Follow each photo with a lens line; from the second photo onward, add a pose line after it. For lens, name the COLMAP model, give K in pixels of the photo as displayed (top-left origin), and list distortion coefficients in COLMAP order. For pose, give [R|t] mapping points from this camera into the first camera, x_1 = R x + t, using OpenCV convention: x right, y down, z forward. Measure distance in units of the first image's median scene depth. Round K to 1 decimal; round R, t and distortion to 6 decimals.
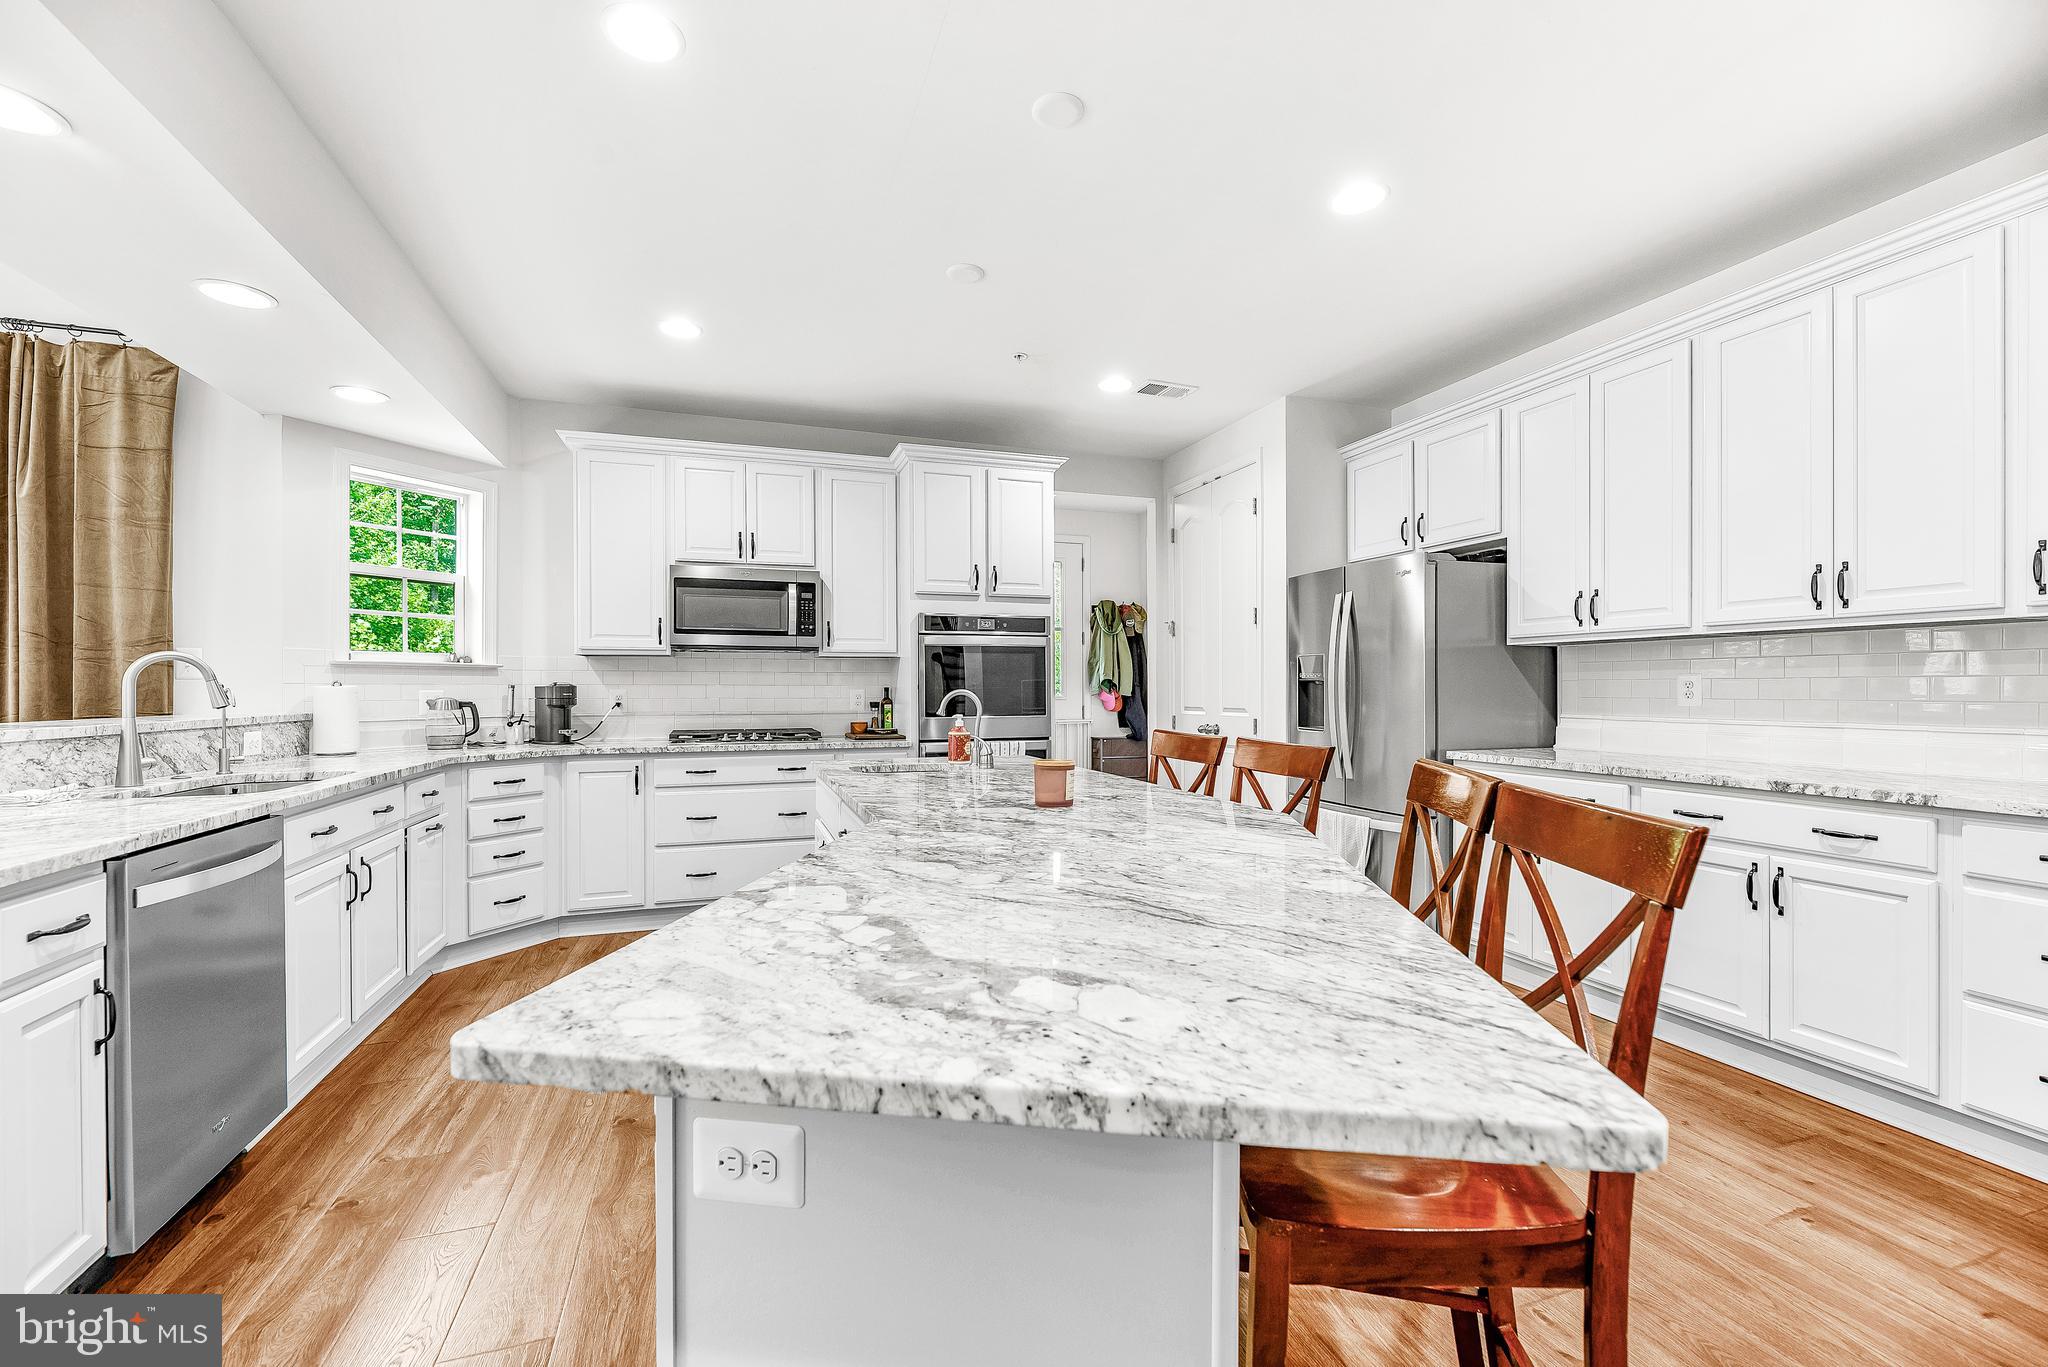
lens RADIAL K [[829.6, 0, 1018.2], [0, 829.6, 693.4], [0, 0, 1]] dist [-0.000856, 0.000184]
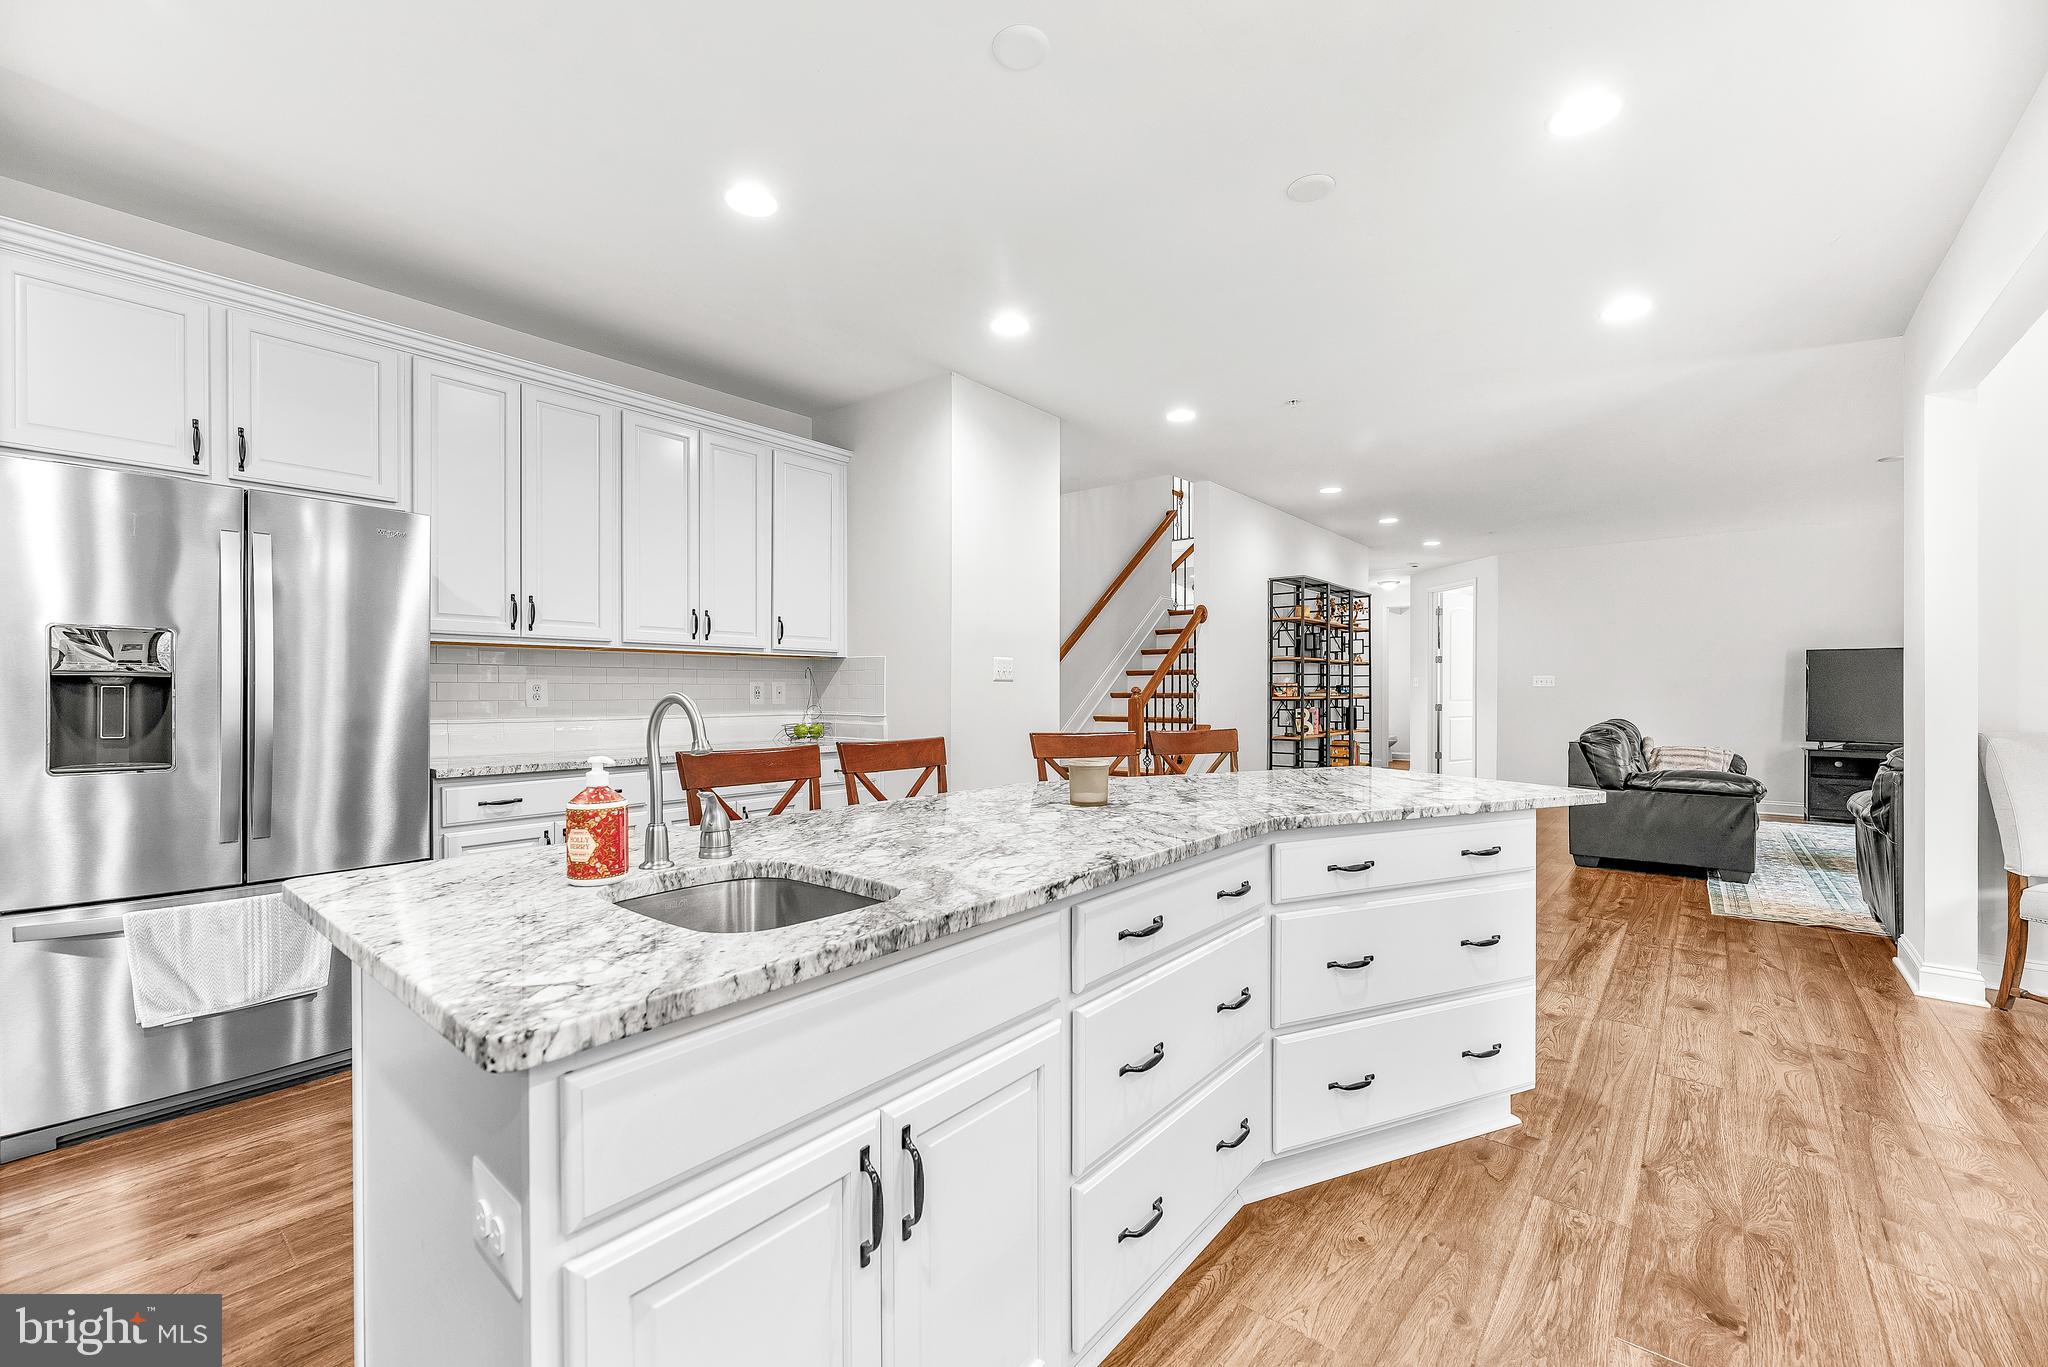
lens RADIAL K [[829.6, 0, 1015.9], [0, 829.6, 690.4], [0, 0, 1]] dist [-0.000856, 0.000184]
pose [[-0.517280, 0.001608, 0.855815, -0.450324], [0.005664, 0.999983, 0.001545, -0.004771], [-0.855798, 0.005646, -0.517280, 0.911871]]
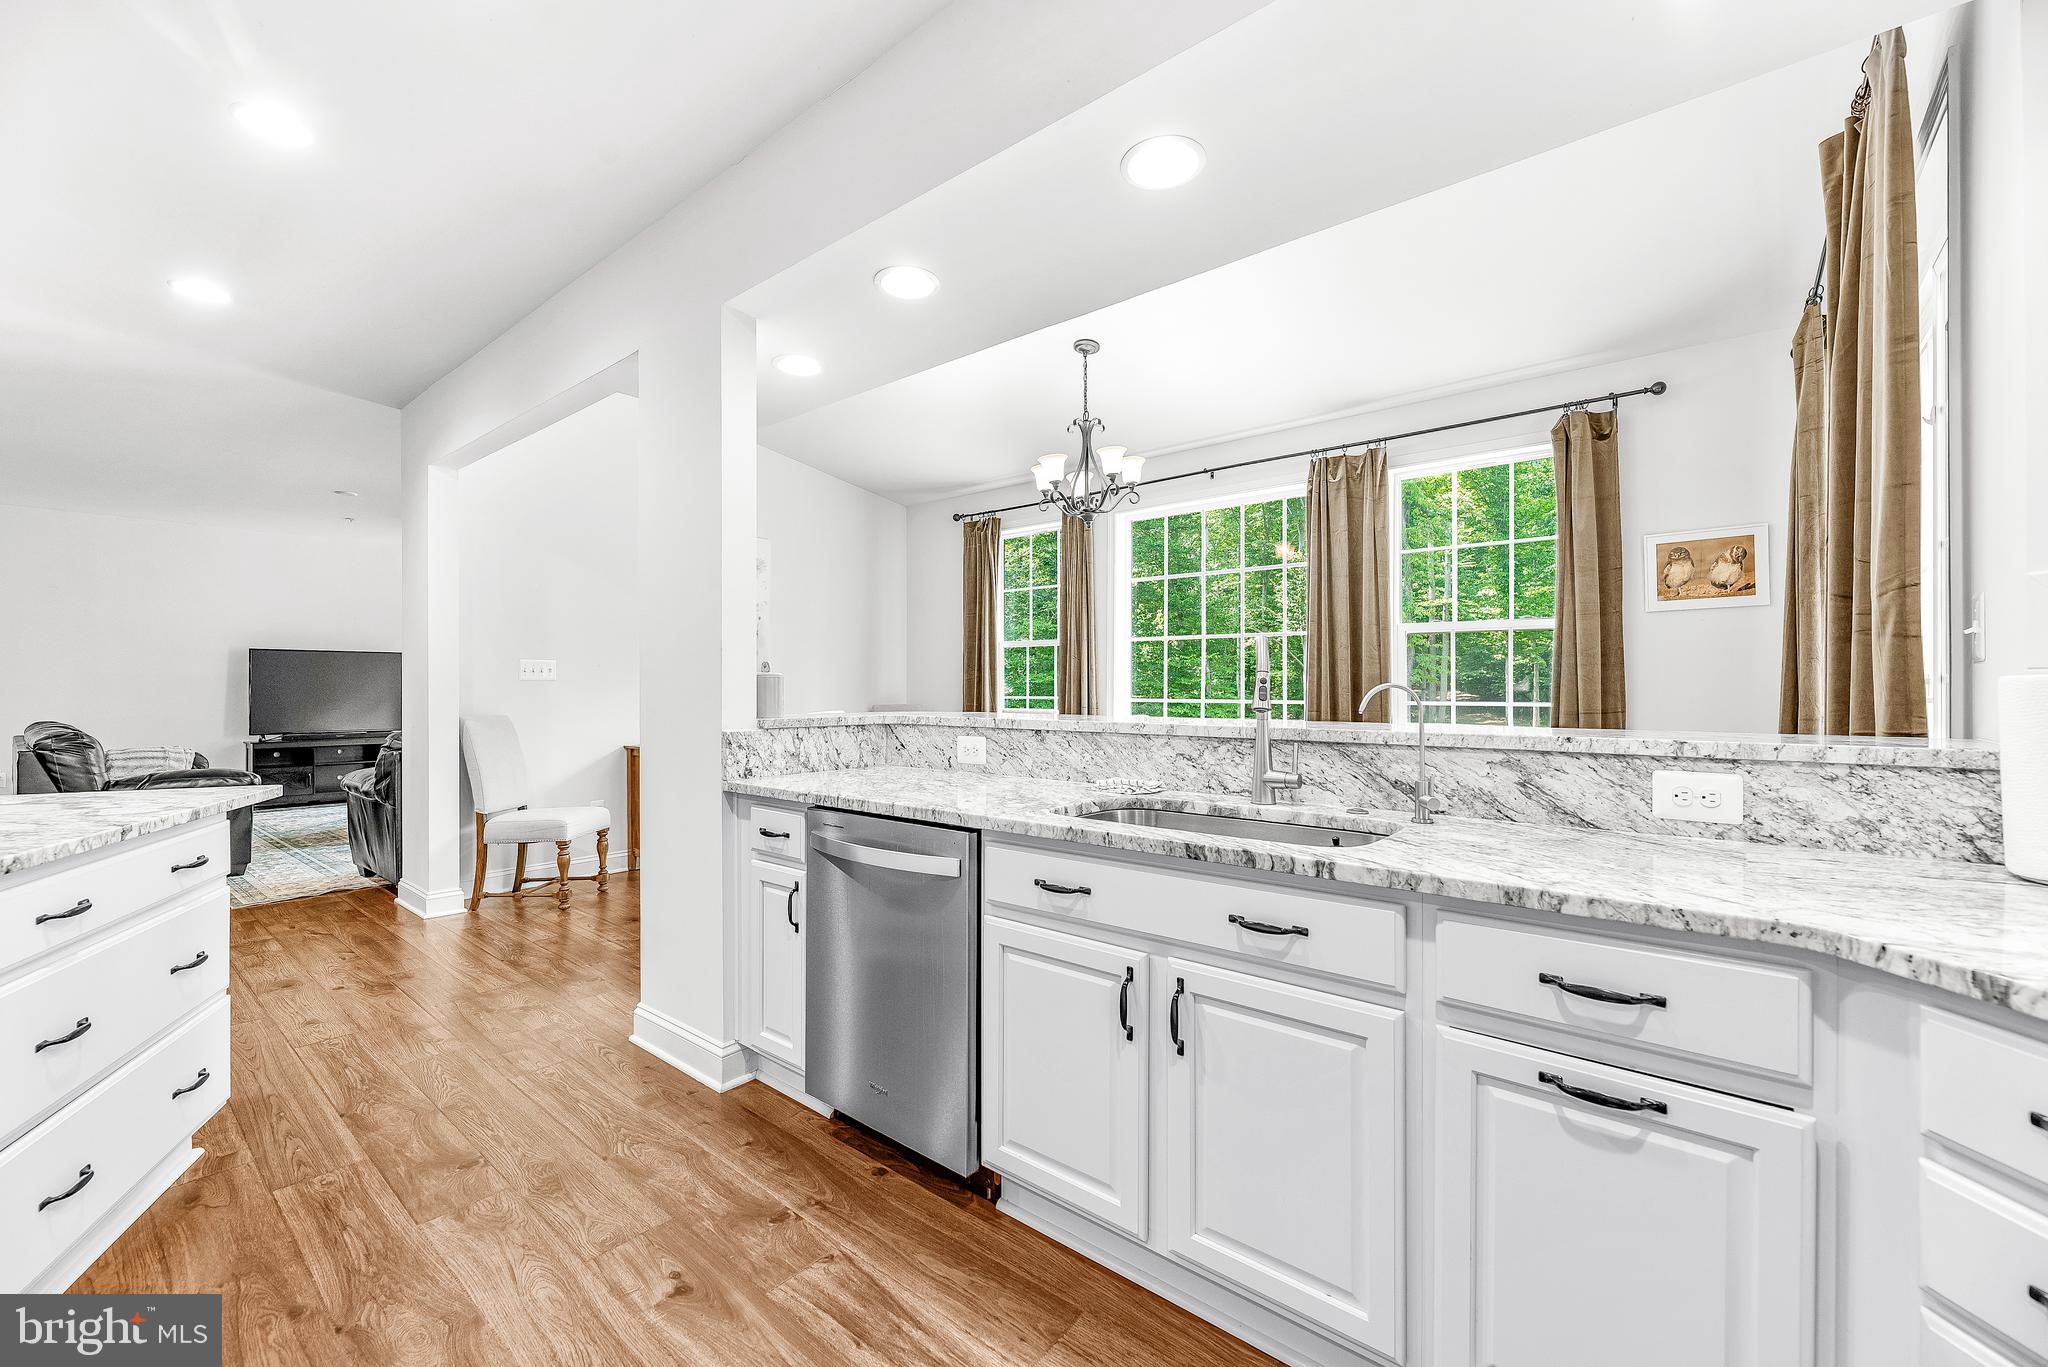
lens RADIAL K [[829.6, 0, 1020.7], [0, 829.6, 690.0], [0, 0, 1]] dist [-0.000856, 0.000184]
pose [[-0.852177, 0.004642, -0.523234, -0.299585], [-0.000626, 0.999951, 0.009891, -0.005108], [0.523254, 0.008756, -0.852132, 1.053724]]
